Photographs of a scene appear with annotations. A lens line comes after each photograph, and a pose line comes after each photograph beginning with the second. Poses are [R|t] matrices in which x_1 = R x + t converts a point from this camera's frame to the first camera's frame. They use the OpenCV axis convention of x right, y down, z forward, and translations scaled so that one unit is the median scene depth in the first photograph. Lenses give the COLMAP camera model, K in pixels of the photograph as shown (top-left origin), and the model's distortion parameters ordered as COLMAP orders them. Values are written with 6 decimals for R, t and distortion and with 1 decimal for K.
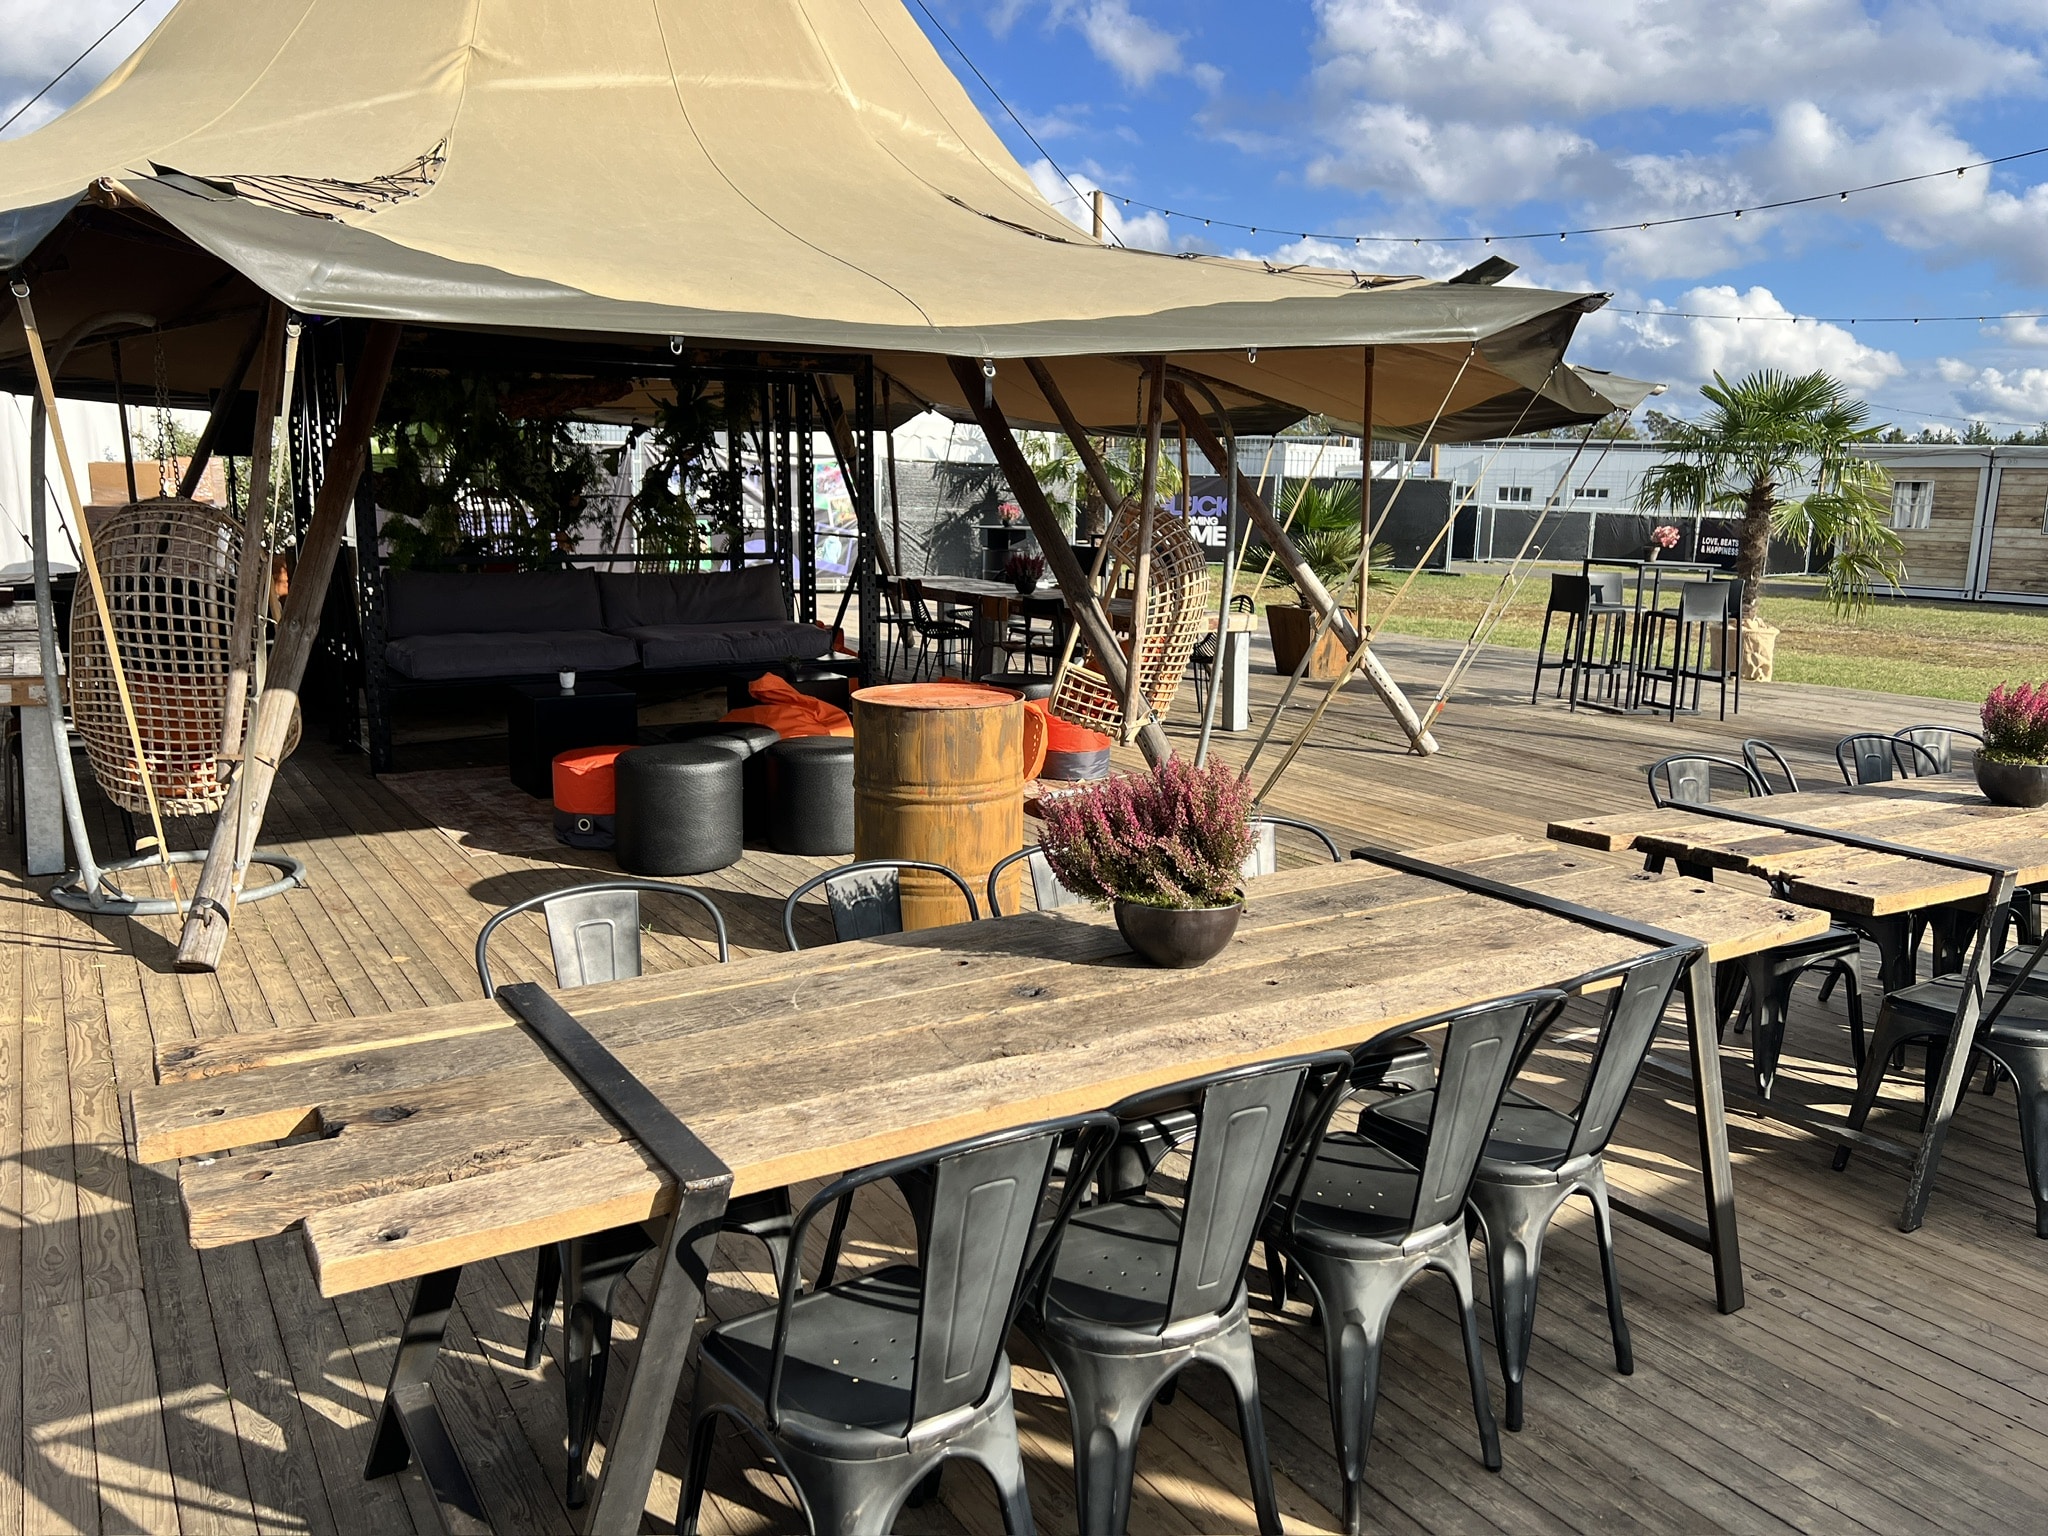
lens RADIAL K [[1564.1, 0, 1034.9], [0, 1564.1, 759.5], [0, 0, 1]] dist [0.067821, -0.076100]
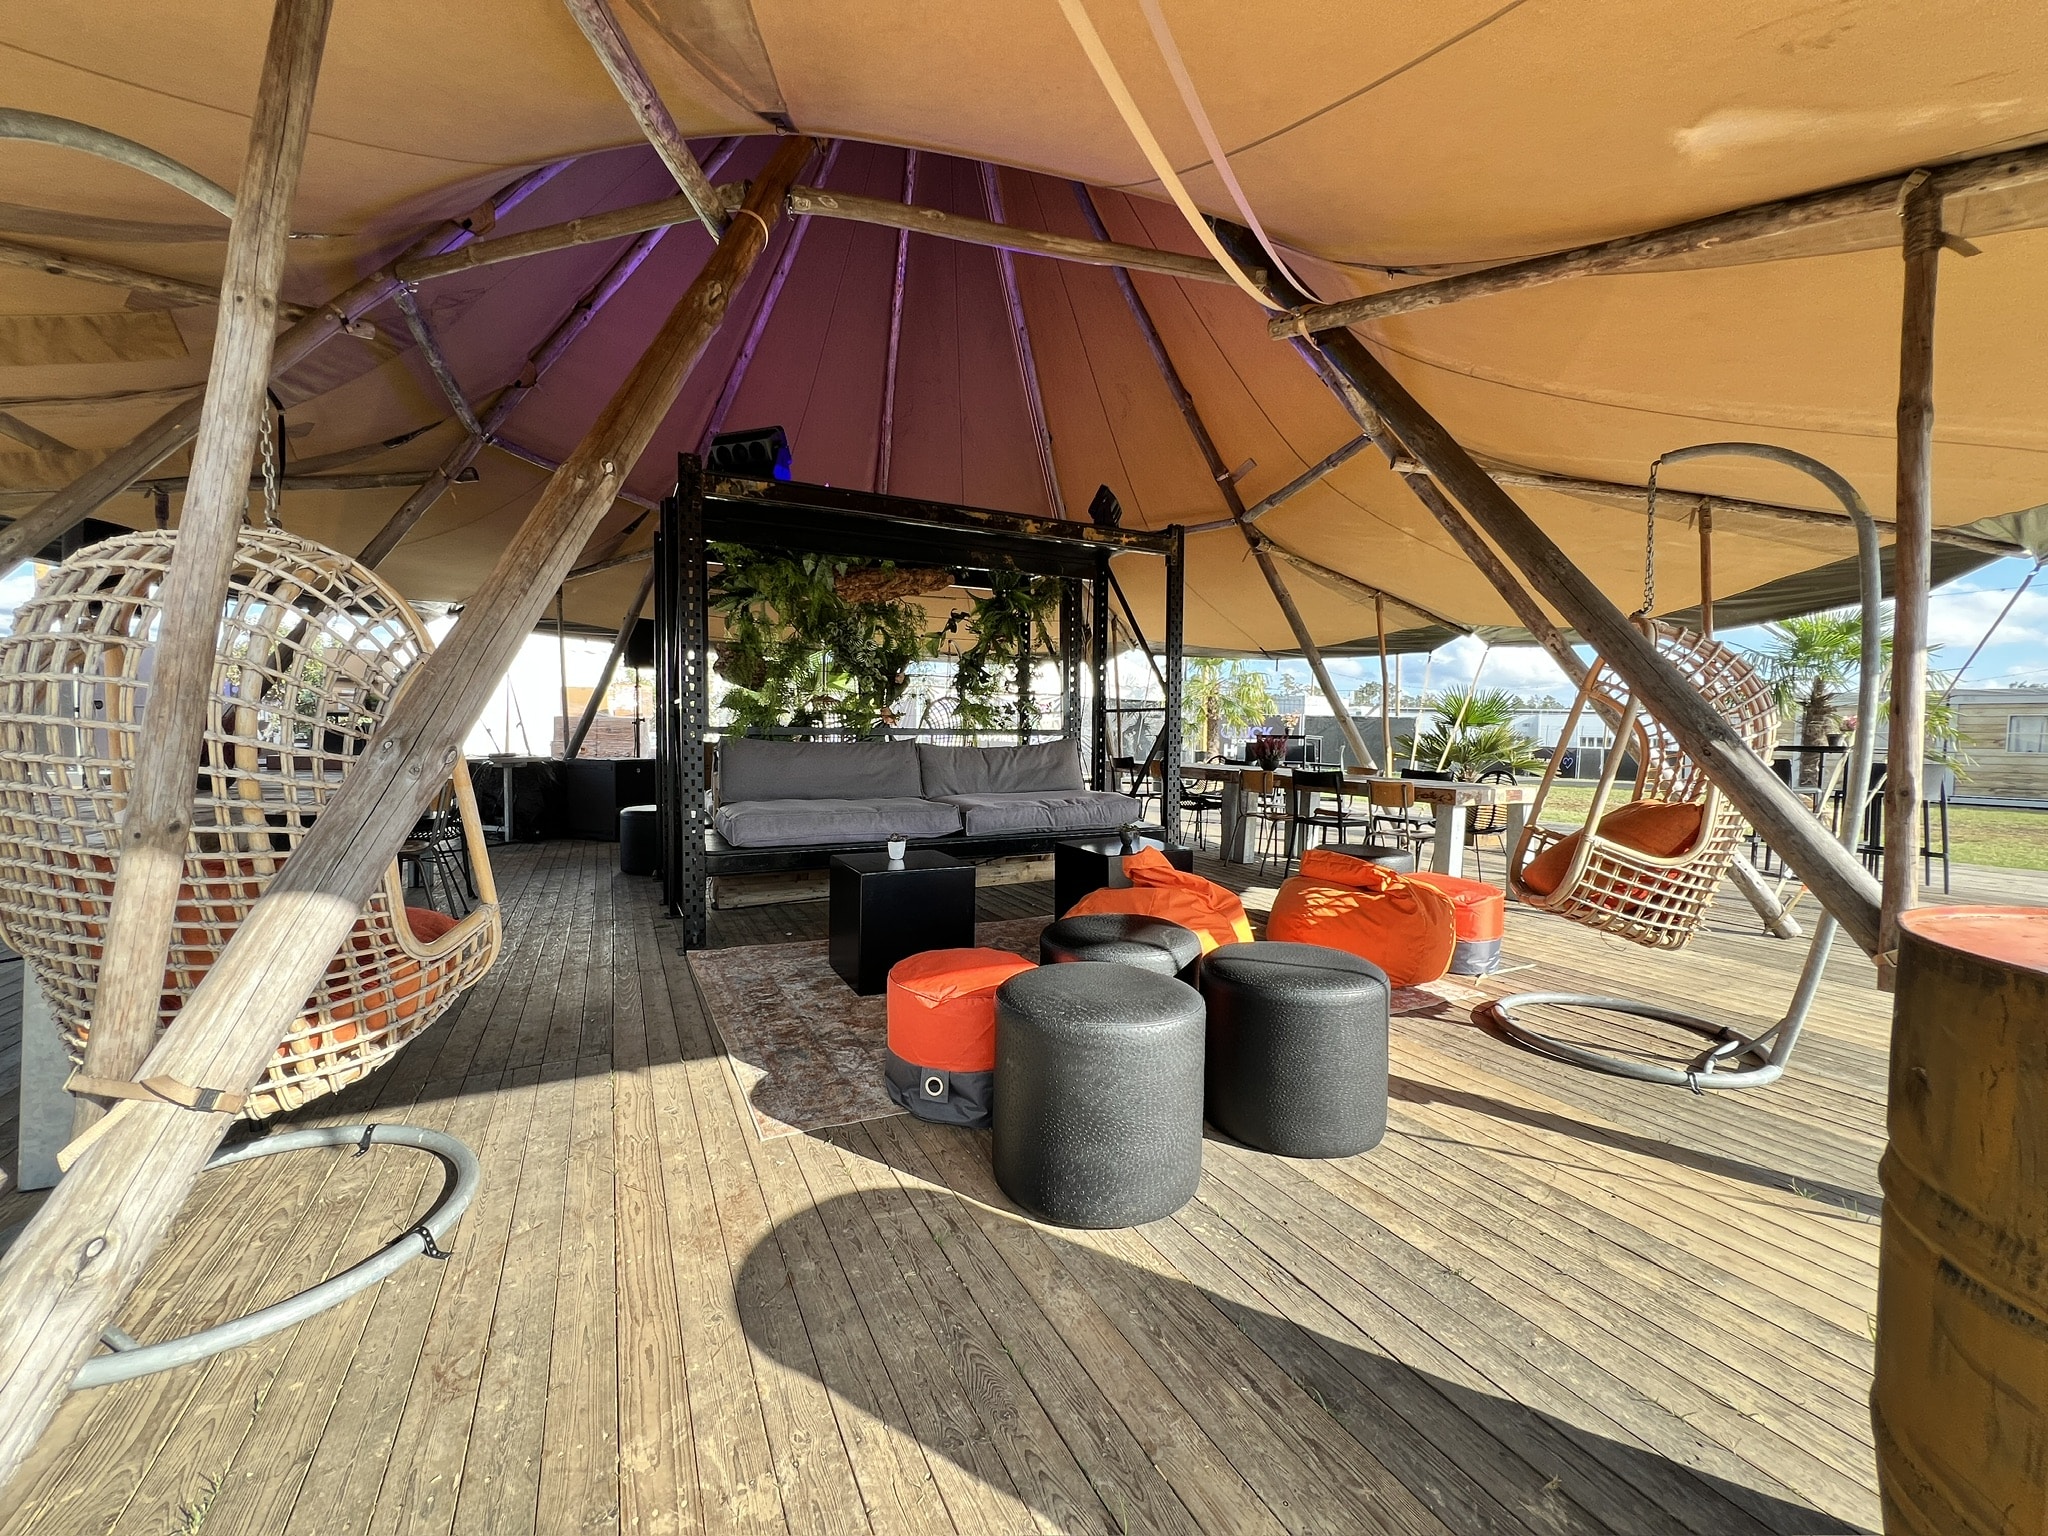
lens RADIAL K [[836.1, 0, 1024.0], [0, 836.1, 768.0], [0, 0, 1]] dist [-0.001120, 0.000156]
pose [[0.995213, 0.003096, -0.097680, -0.228756], [-0.016047, 0.991109, -0.132085, -0.044868], [0.096402, 0.133020, 0.986414, 0.683977]]
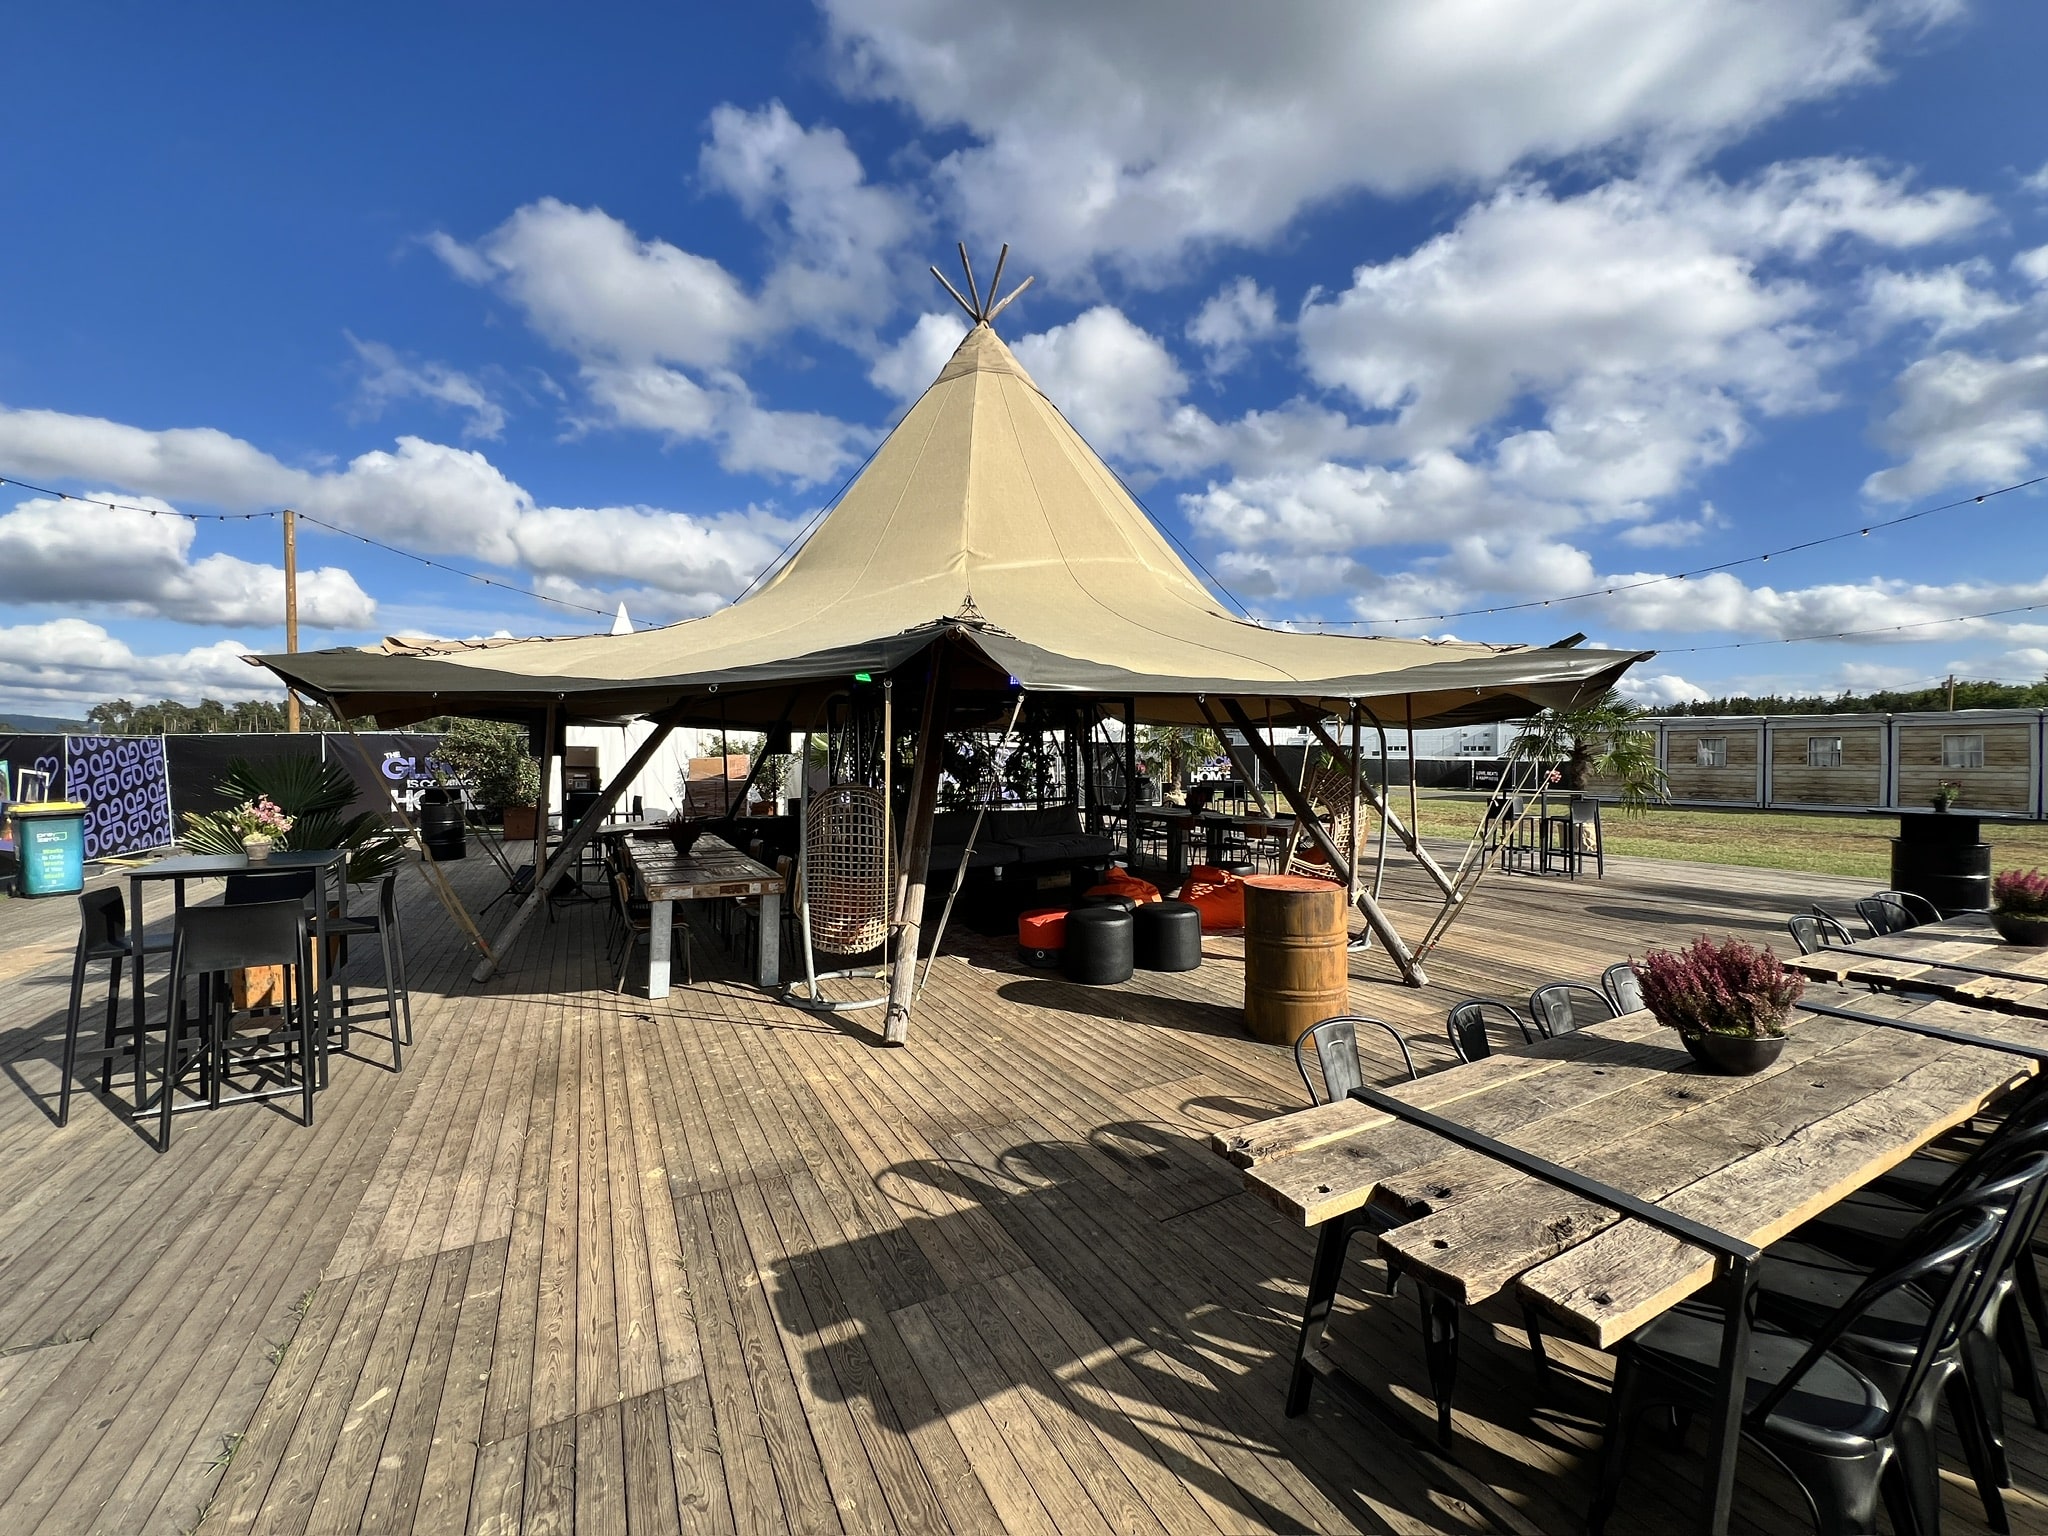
lens RADIAL K [[836.1, 0, 1024.0], [0, 836.1, 768.0], [0, 0, 1]] dist [-0.001120, 0.000156]
pose [[0.996899, -0.026177, -0.074207, -0.241414], [0.014486, 0.987979, -0.153908, -0.023641], [0.077344, 0.152356, 0.985295, 0.024866]]
